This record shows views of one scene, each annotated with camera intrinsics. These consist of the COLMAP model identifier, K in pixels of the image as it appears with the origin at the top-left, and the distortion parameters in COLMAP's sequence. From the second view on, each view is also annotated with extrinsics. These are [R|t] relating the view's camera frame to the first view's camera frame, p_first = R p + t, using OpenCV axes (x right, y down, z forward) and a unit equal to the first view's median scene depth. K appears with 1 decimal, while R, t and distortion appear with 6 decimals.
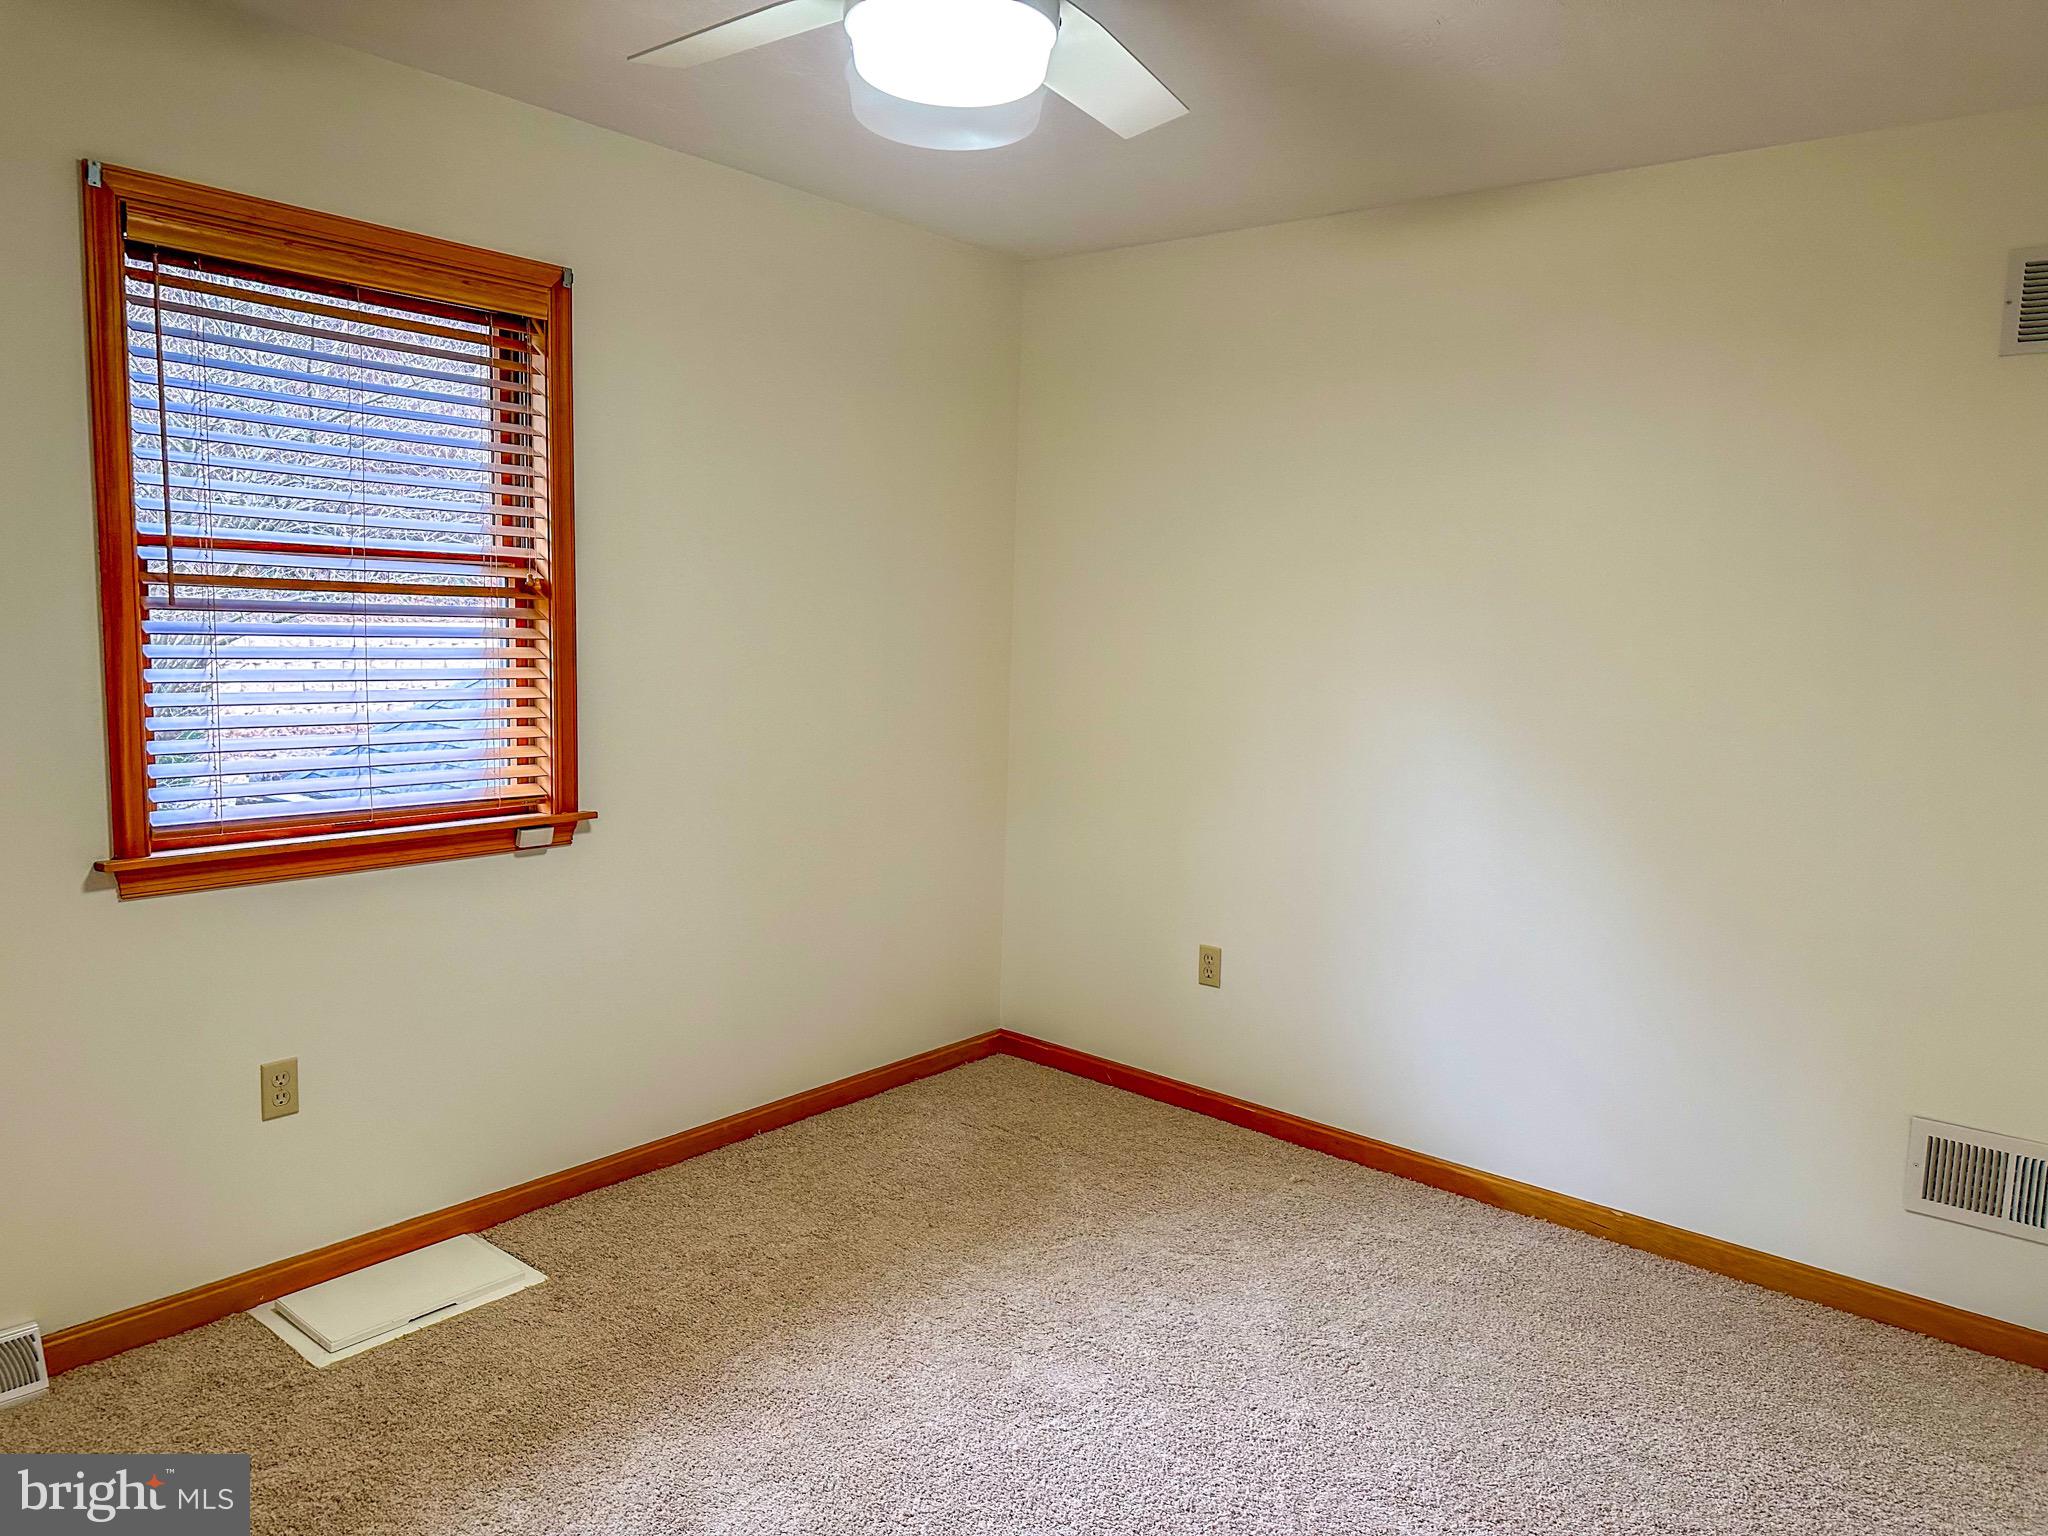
lens RADIAL K [[1417.2, 0, 1024.0], [0, 1417.2, 768.0], [0, 0, 1]] dist [-0.002361, -0.002175]
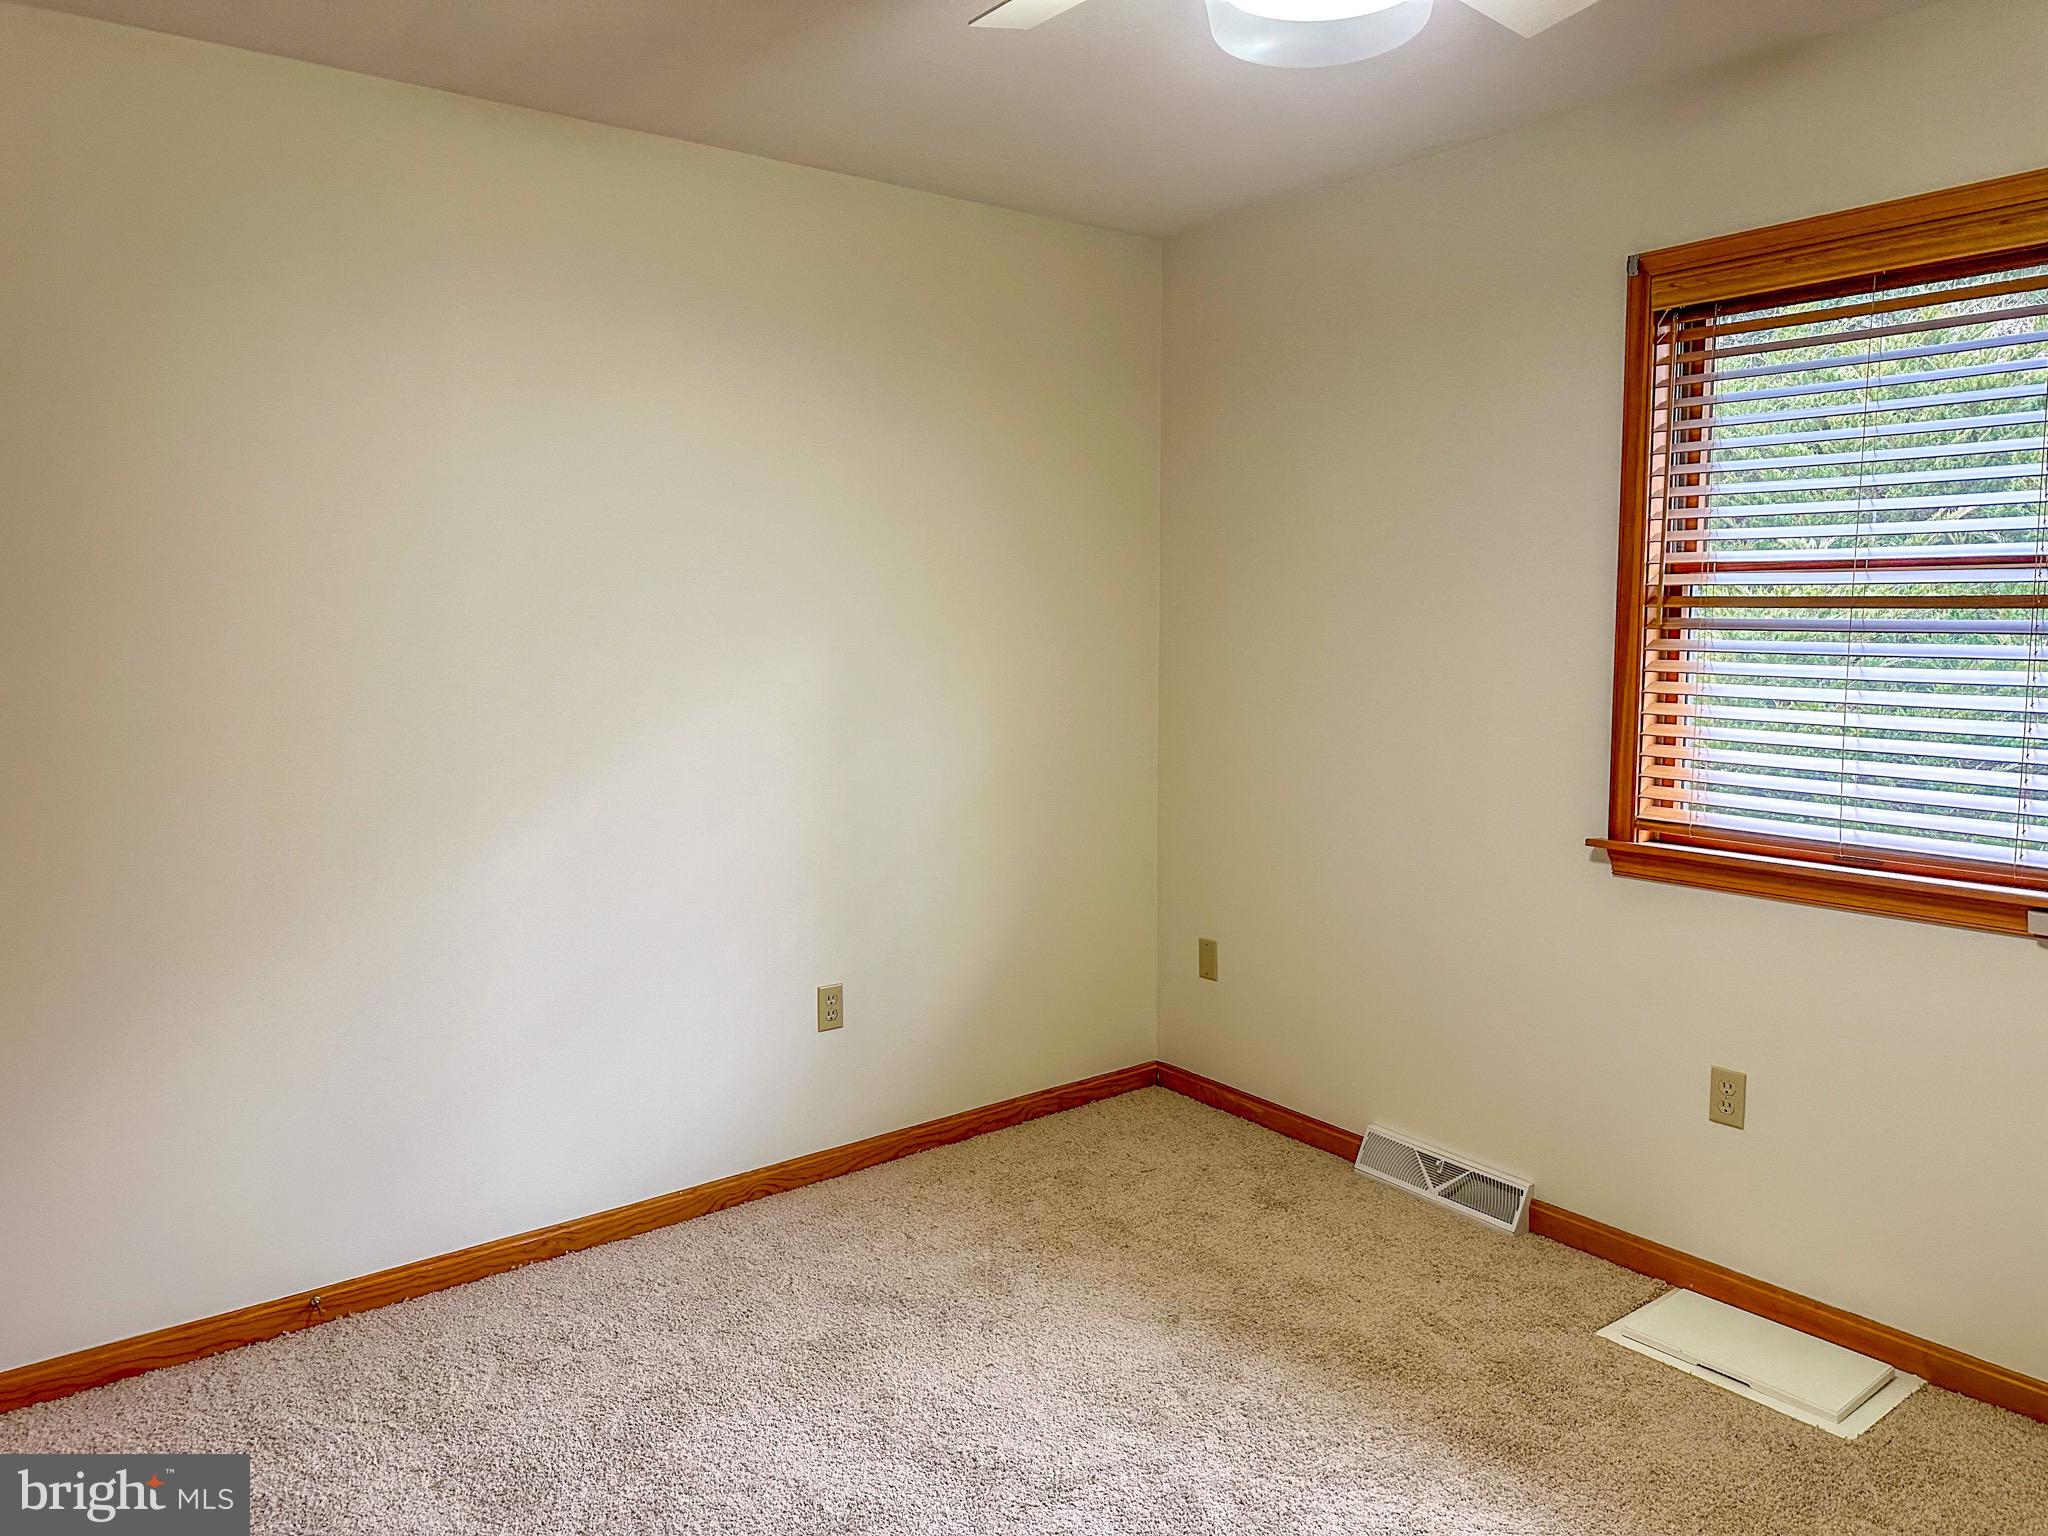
lens RADIAL K [[1417.2, 0, 1024.0], [0, 1417.2, 768.0], [0, 0, 1]] dist [-0.002361, -0.002175]
pose [[-0.209252, 0.078053, -0.974742, 0.592523], [-0.114468, 0.988001, 0.103688, -0.059126], [0.971139, 0.133274, -0.197807, 0.722543]]
